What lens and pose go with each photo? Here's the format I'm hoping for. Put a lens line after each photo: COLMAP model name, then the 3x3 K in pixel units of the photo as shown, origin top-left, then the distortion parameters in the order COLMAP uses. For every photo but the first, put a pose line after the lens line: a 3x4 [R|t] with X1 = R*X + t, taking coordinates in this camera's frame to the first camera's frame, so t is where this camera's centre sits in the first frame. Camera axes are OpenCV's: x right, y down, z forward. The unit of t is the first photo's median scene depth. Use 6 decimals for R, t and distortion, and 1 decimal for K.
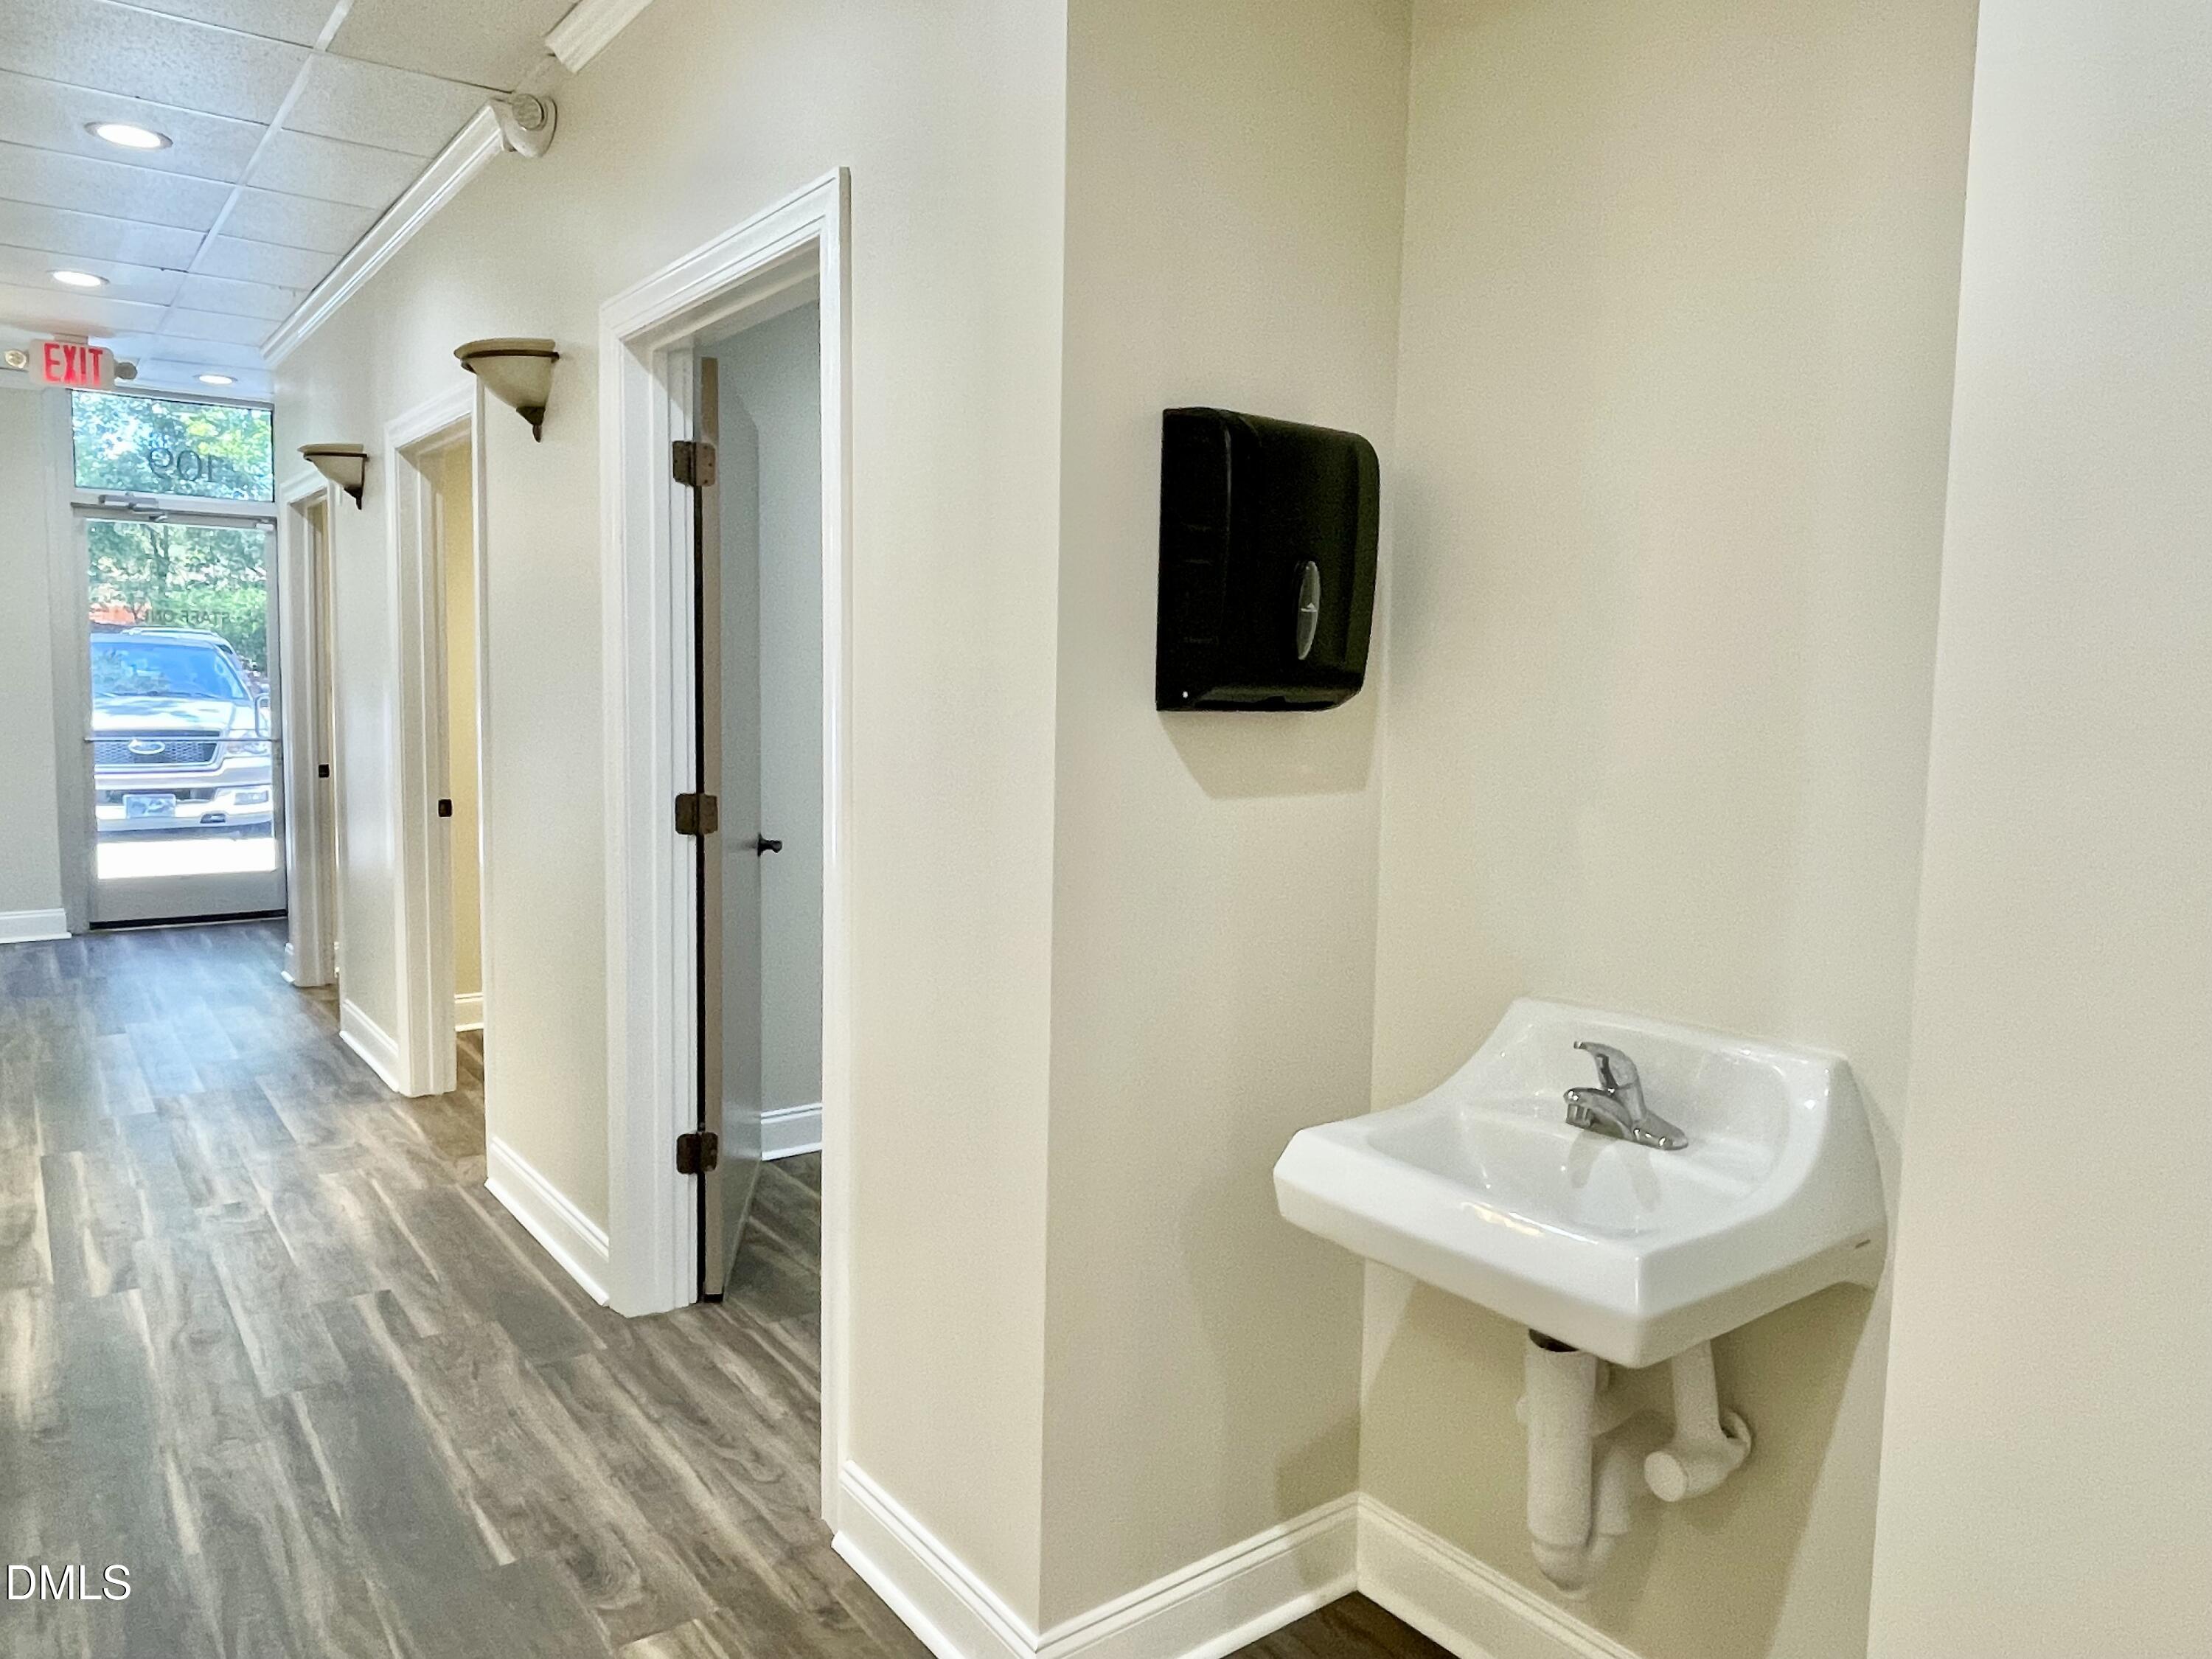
lens RADIAL K [[1483.0, 0, 1142.8], [0, 1483.0, 812.1], [0, 0, 1]] dist [-0.001371, -0.015652]
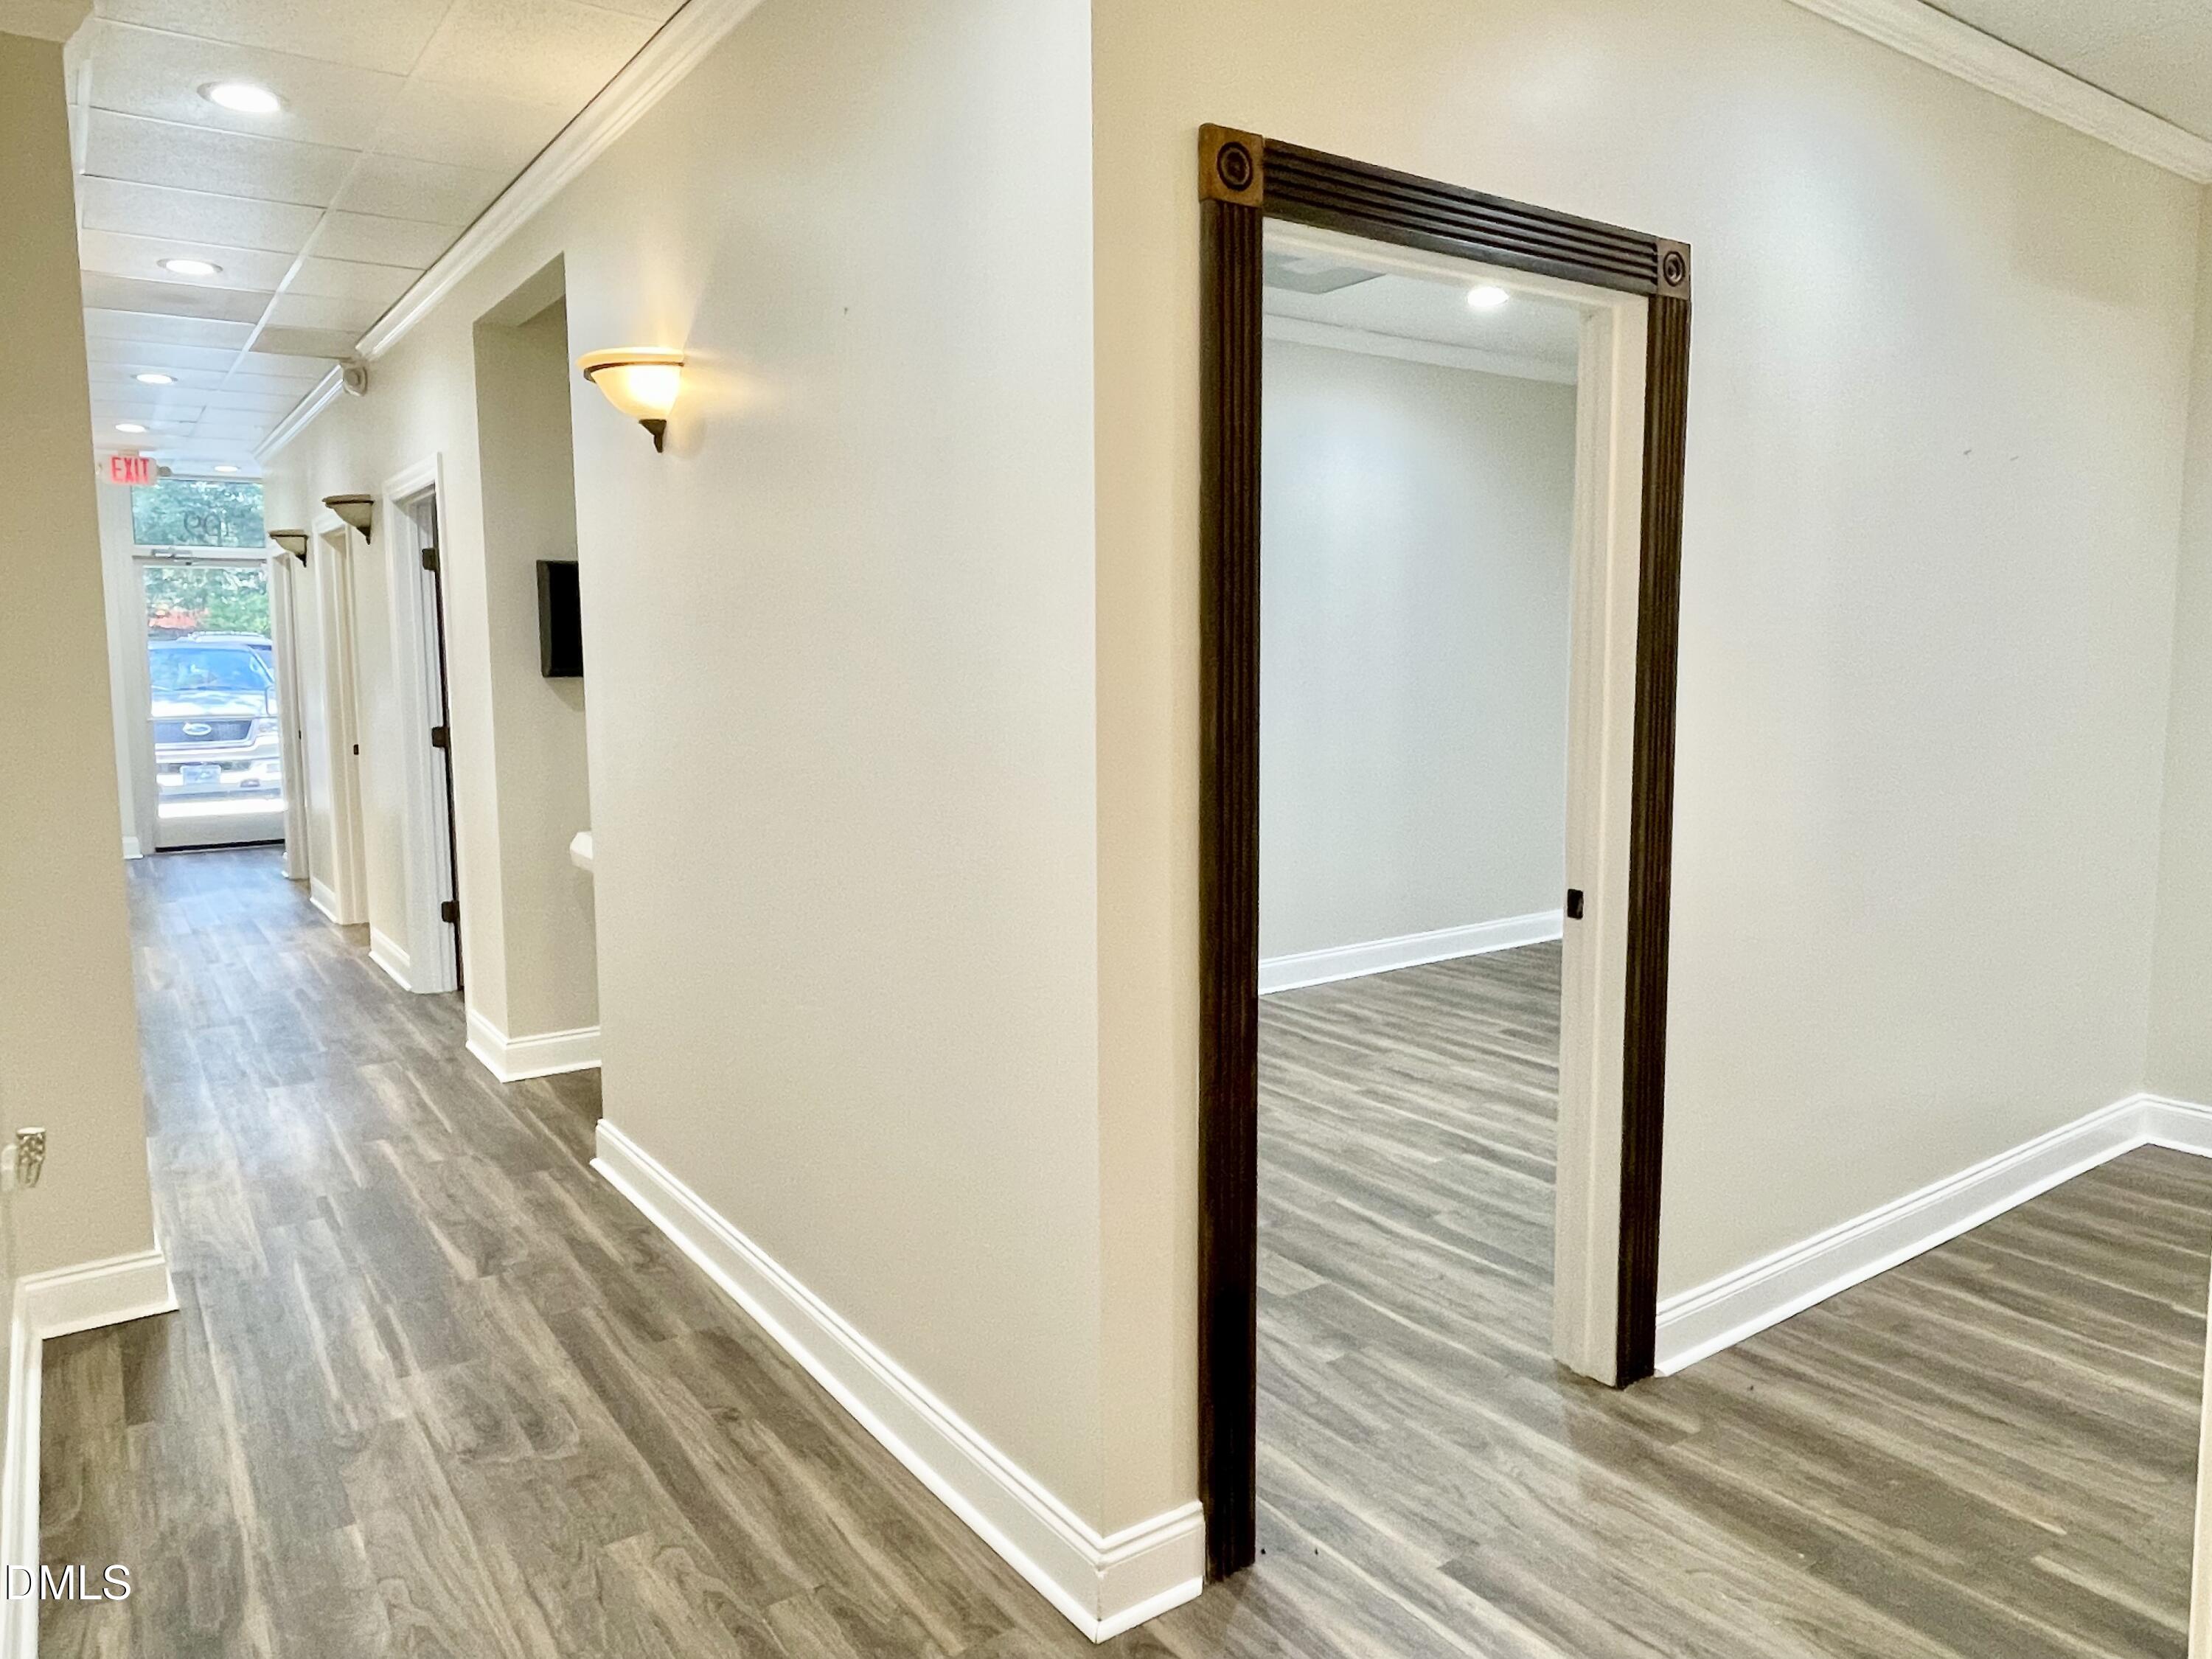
lens RADIAL K [[1483.0, 0, 1126.8], [0, 1483.0, 798.7], [0, 0, 1]] dist [-0.001371, -0.015652]
pose [[0.998784, -0.025097, -0.042444, 0.672015], [0.025553, 0.999621, 0.010240, 0.084673], [0.042171, -0.011312, 0.999046, -0.908075]]
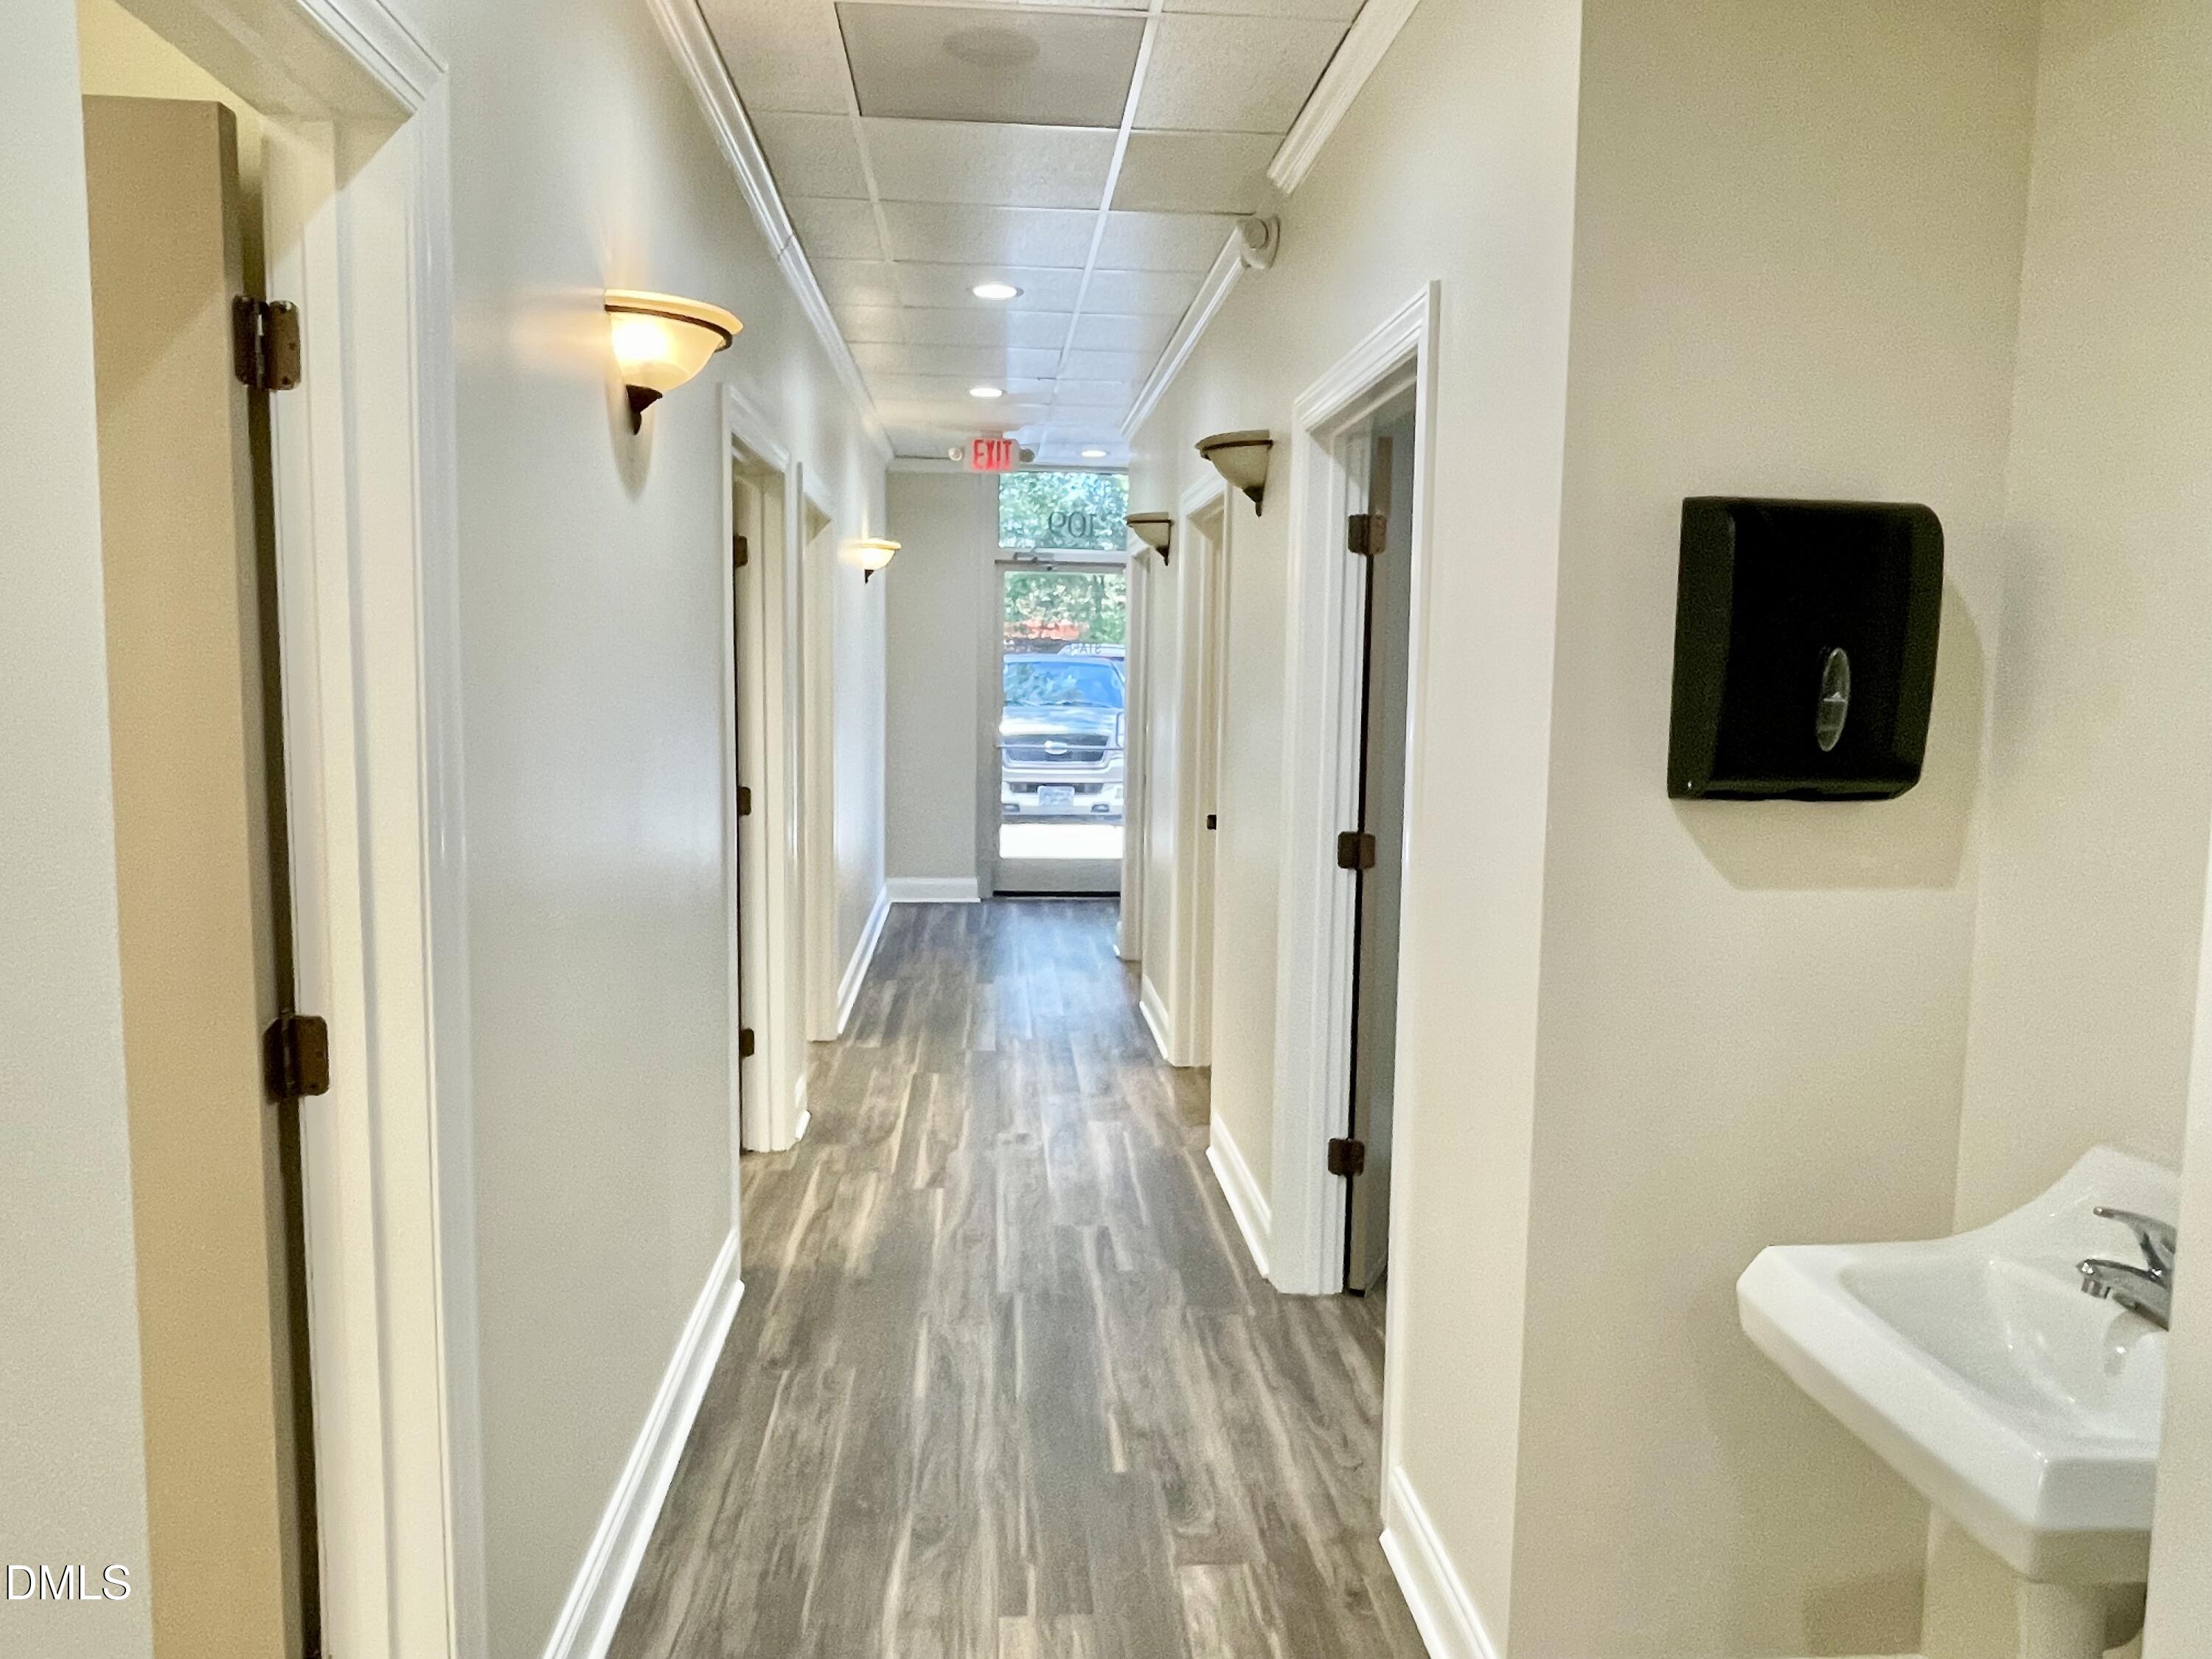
lens RADIAL K [[1483.0, 0, 1131.5], [0, 1483.0, 800.0], [0, 0, 1]] dist [-0.001371, -0.015652]
pose [[0.843284, 0.043603, -0.535697, 0.143137], [-0.048884, 0.998795, 0.004345, -0.032244], [0.535240, 0.022523, 0.844399, -0.021835]]
